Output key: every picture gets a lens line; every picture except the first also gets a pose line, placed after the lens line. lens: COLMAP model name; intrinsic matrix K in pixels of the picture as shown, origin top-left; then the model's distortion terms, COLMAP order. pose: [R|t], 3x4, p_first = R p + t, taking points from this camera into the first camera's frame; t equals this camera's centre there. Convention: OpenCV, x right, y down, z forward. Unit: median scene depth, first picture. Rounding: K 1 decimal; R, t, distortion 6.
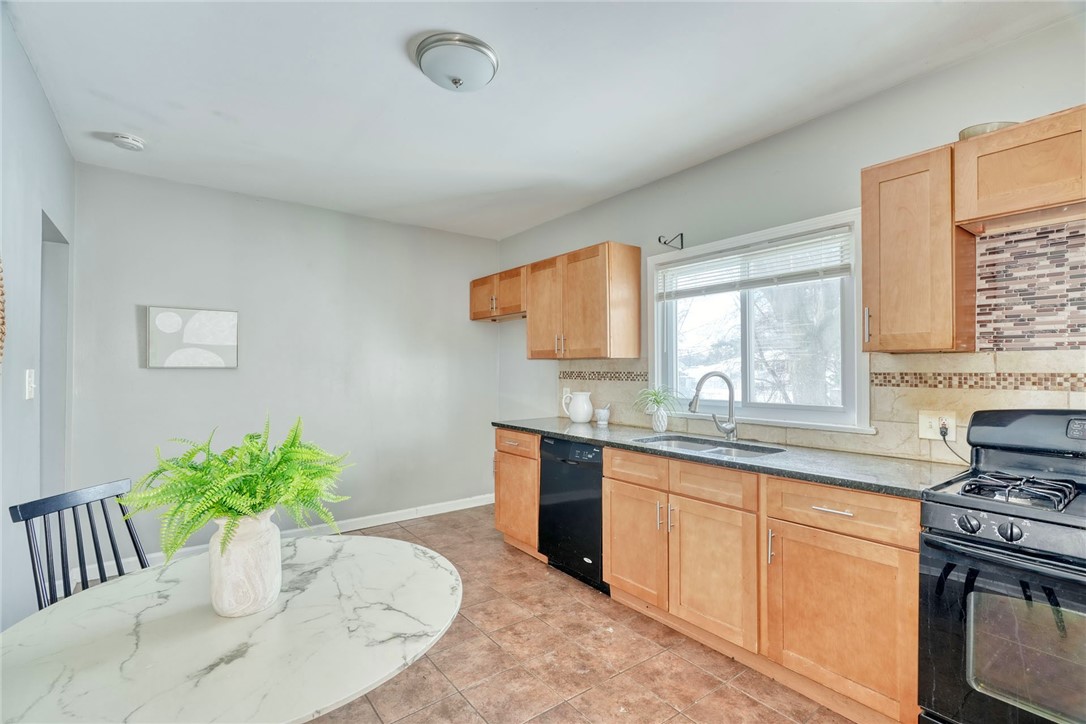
lens RADIAL K [[496.6, 0, 539.3], [0, 496.6, 365.8], [0, 0, 1]] dist [-0.000486, 0.000832]
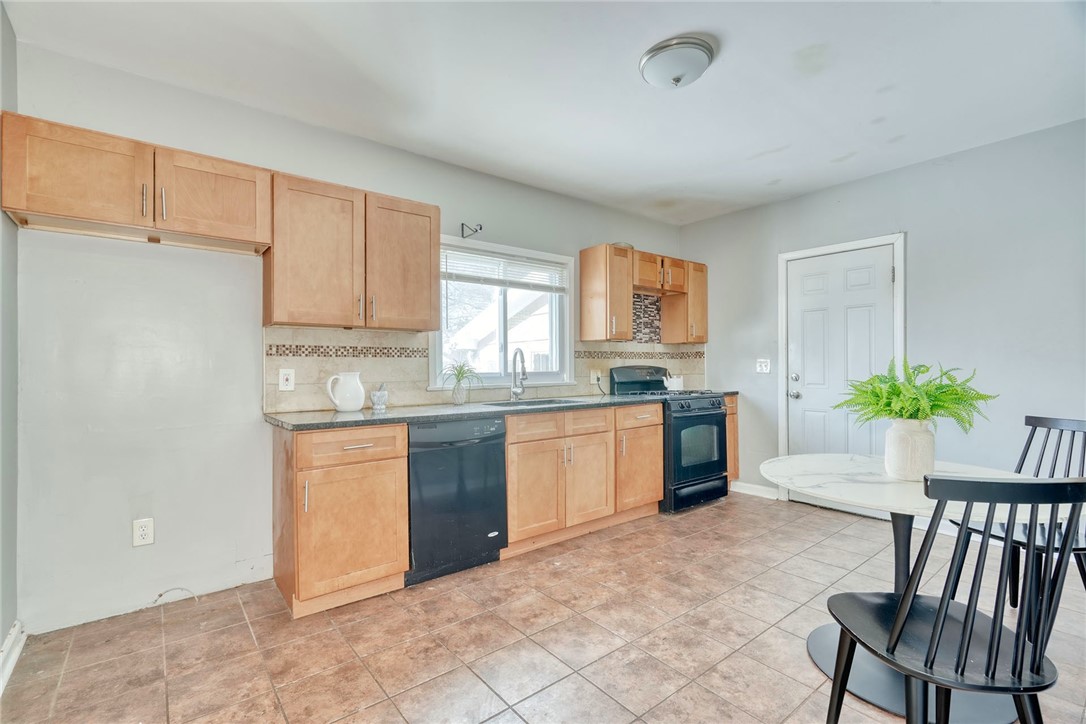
lens RADIAL K [[496.6, 0, 539.9], [0, 496.6, 364.5], [0, 0, 1]] dist [-0.000486, 0.000832]
pose [[-0.032534, 0.004025, 0.999463, -0.947080], [-0.002575, 0.999988, -0.004111, 0.059510], [-0.999467, -0.002707, -0.032523, 0.990232]]
